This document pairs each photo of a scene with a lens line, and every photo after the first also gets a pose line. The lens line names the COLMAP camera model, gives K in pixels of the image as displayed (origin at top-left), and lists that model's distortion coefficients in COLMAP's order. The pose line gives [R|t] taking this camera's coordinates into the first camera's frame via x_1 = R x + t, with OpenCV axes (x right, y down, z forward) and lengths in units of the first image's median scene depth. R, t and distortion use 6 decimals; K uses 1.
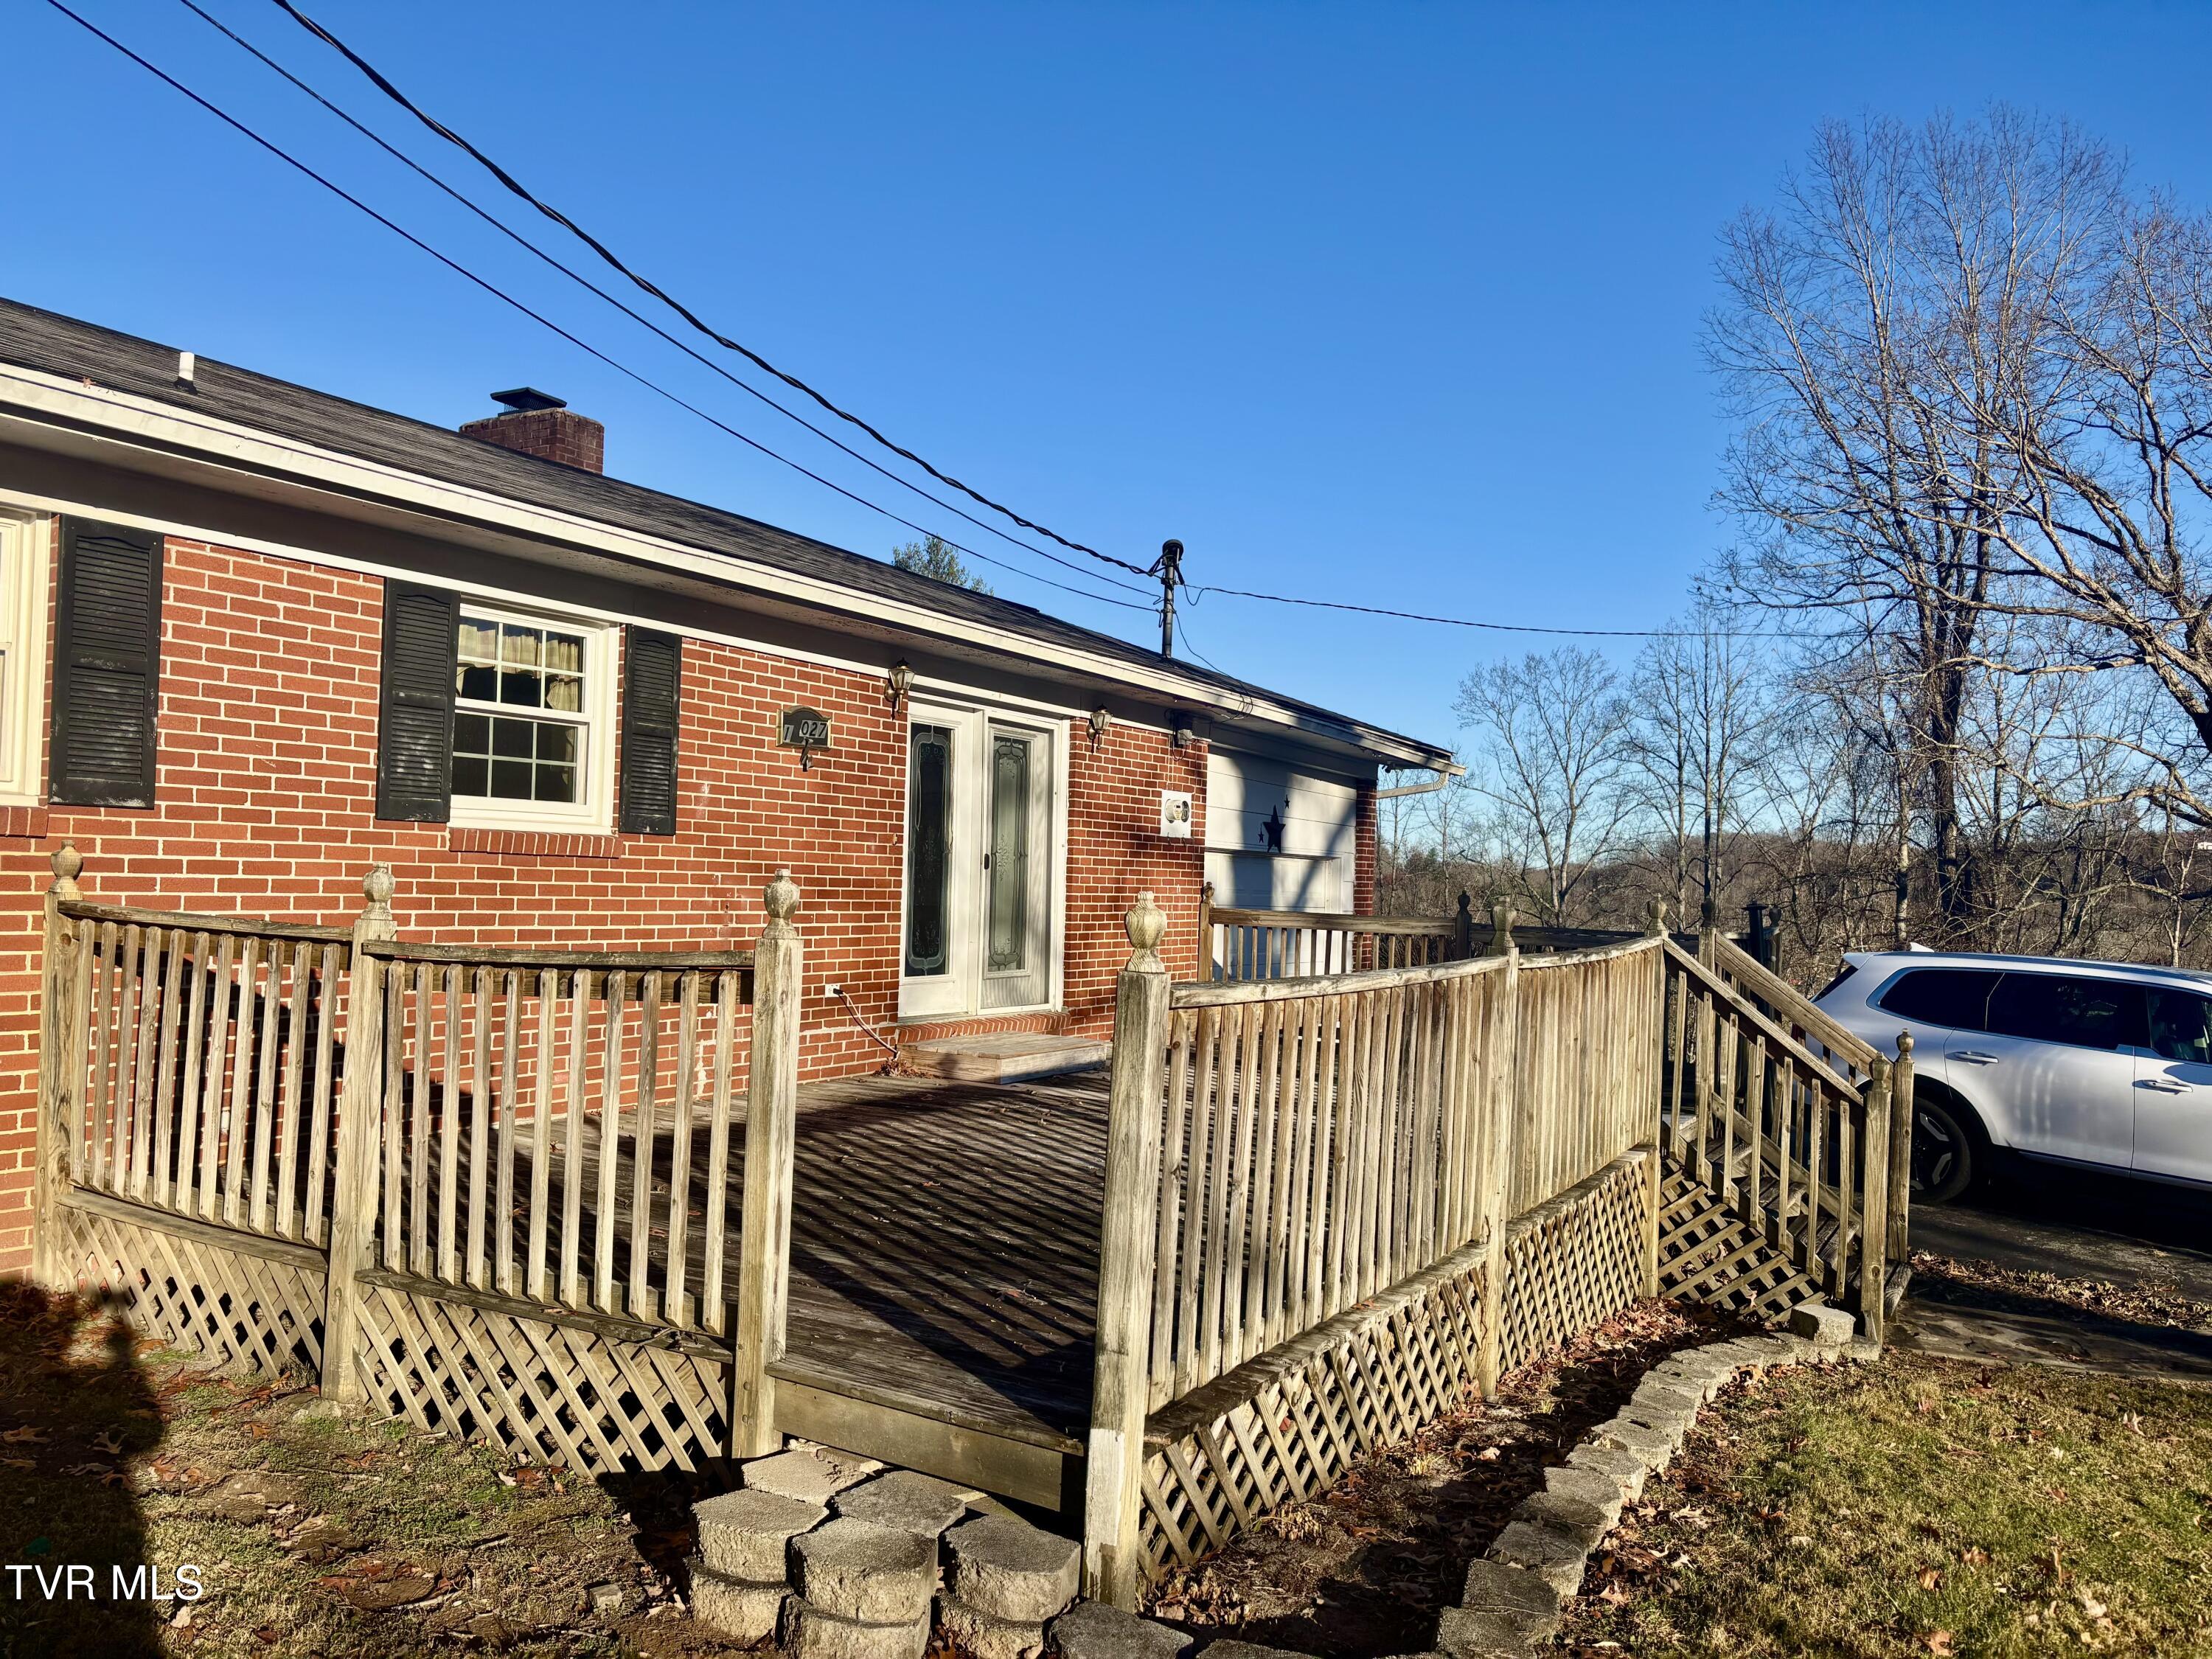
lens RADIAL K [[1668.7, 0, 1105.9], [0, 1668.7, 831.6], [0, 0, 1]] dist [0.047095, -0.005828]
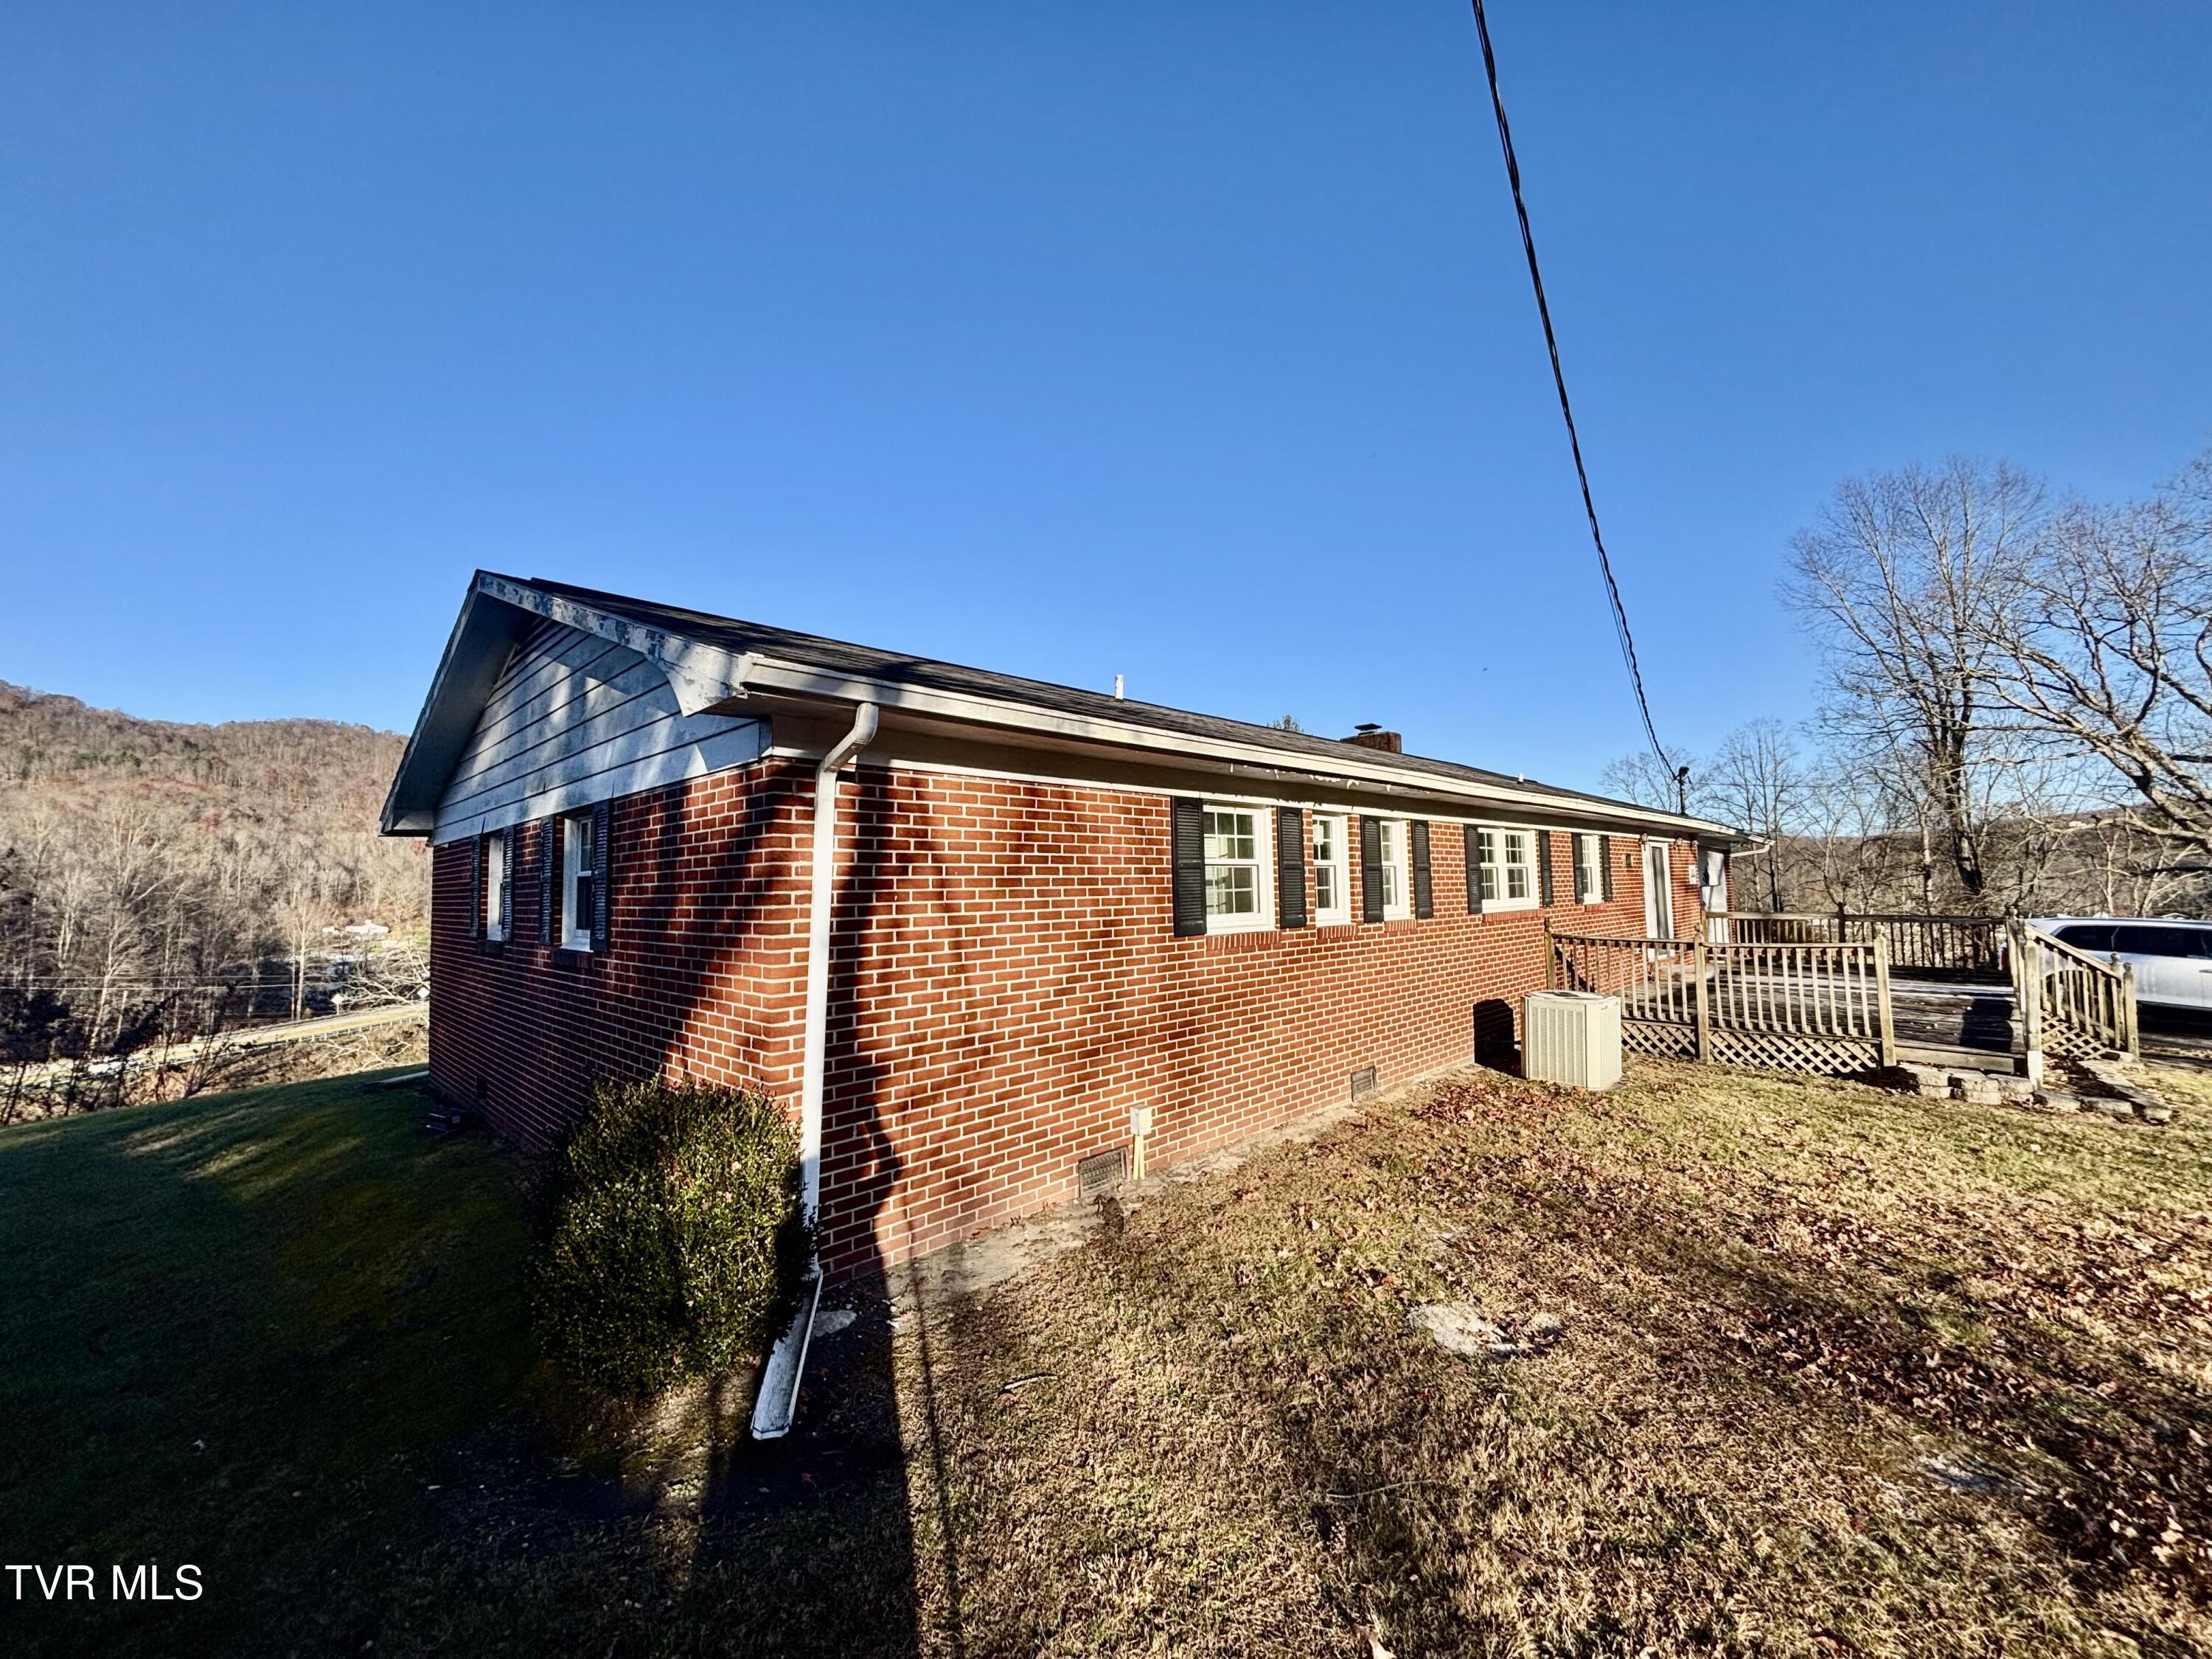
lens RADIAL K [[897.4, 0, 1104.6], [0, 897.4, 832.0], [0, 0, 1]] dist [0.014126, -0.000470]
pose [[0.970387, -0.064597, -0.232760, -0.449223], [0.057009, 0.997604, -0.039189, -0.065138], [0.234733, 0.024759, 0.971744, -0.477631]]
